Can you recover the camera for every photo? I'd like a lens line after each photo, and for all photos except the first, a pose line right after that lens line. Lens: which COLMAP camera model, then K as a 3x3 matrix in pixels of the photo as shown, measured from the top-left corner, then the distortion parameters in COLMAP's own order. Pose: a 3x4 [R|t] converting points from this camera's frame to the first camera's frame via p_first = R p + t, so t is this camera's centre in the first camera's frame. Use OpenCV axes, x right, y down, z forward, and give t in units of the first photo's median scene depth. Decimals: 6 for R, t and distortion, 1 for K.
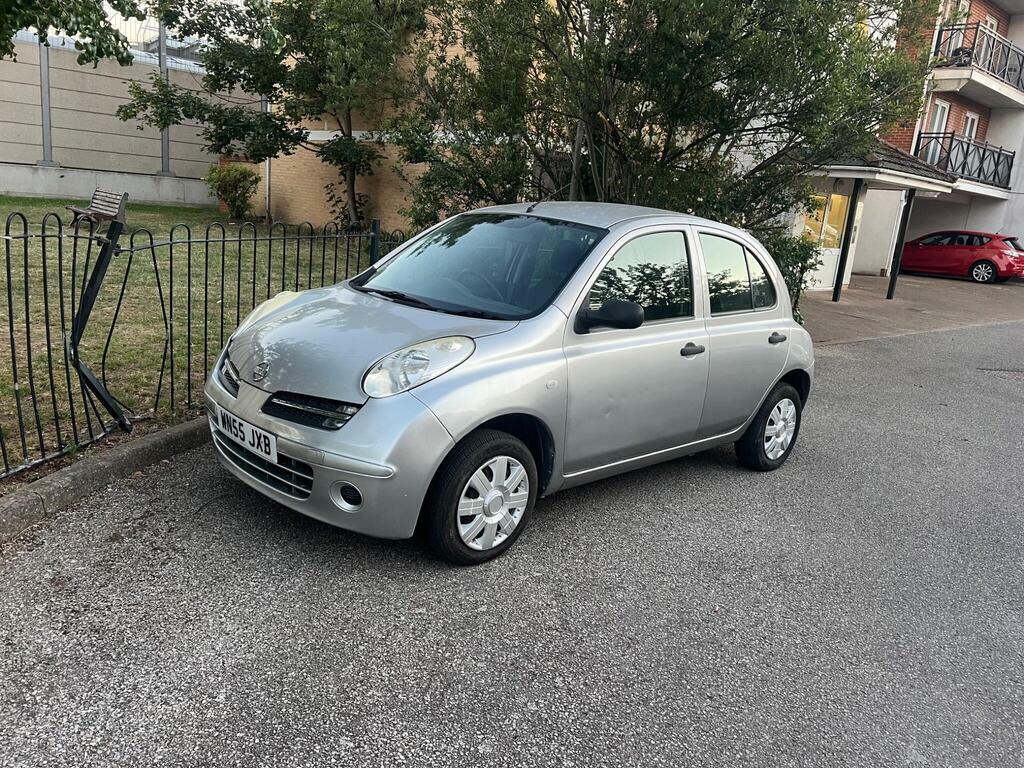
lens RADIAL K [[794.6, 0, 512.0], [0, 794.6, 384.0], [0, 0, 1]] dist [0.047490, 0.001522]
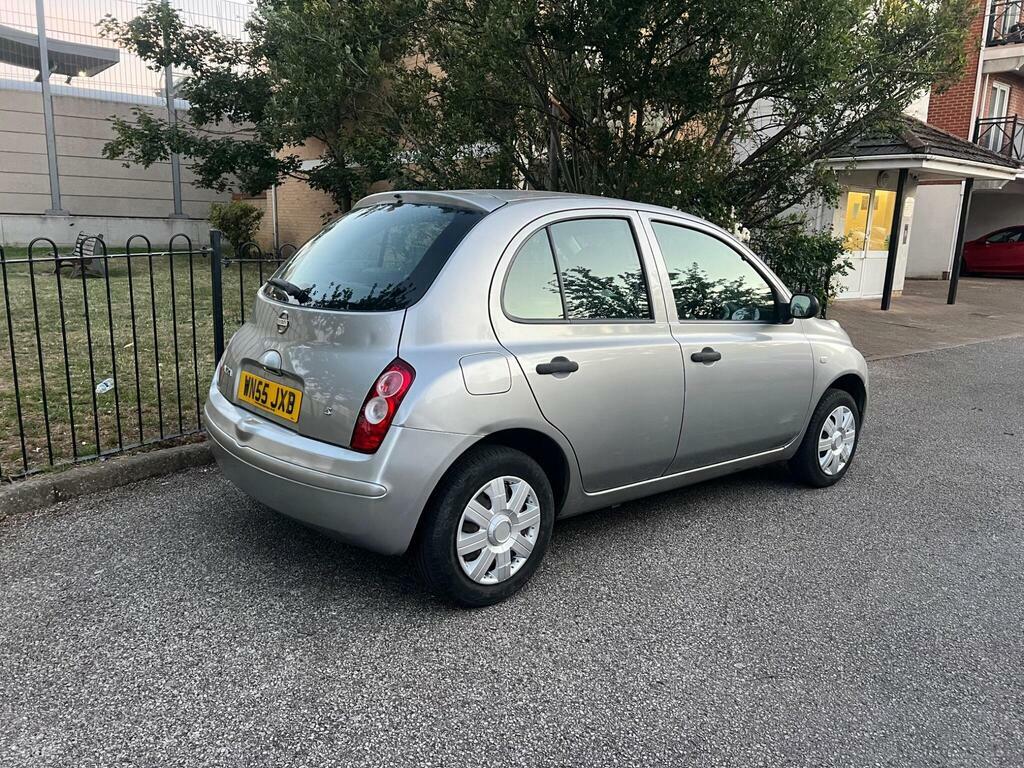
lens RADIAL K [[736.9, 0, 481.8], [0, 736.9, 398.6], [0, 0, 1]] dist [0.071005, -0.074188]
pose [[0.990606, -0.027336, -0.133984, 0.077232], [0.026696, 0.999622, -0.006567, -0.011263], [0.134112, 0.002928, 0.990962, 0.127202]]
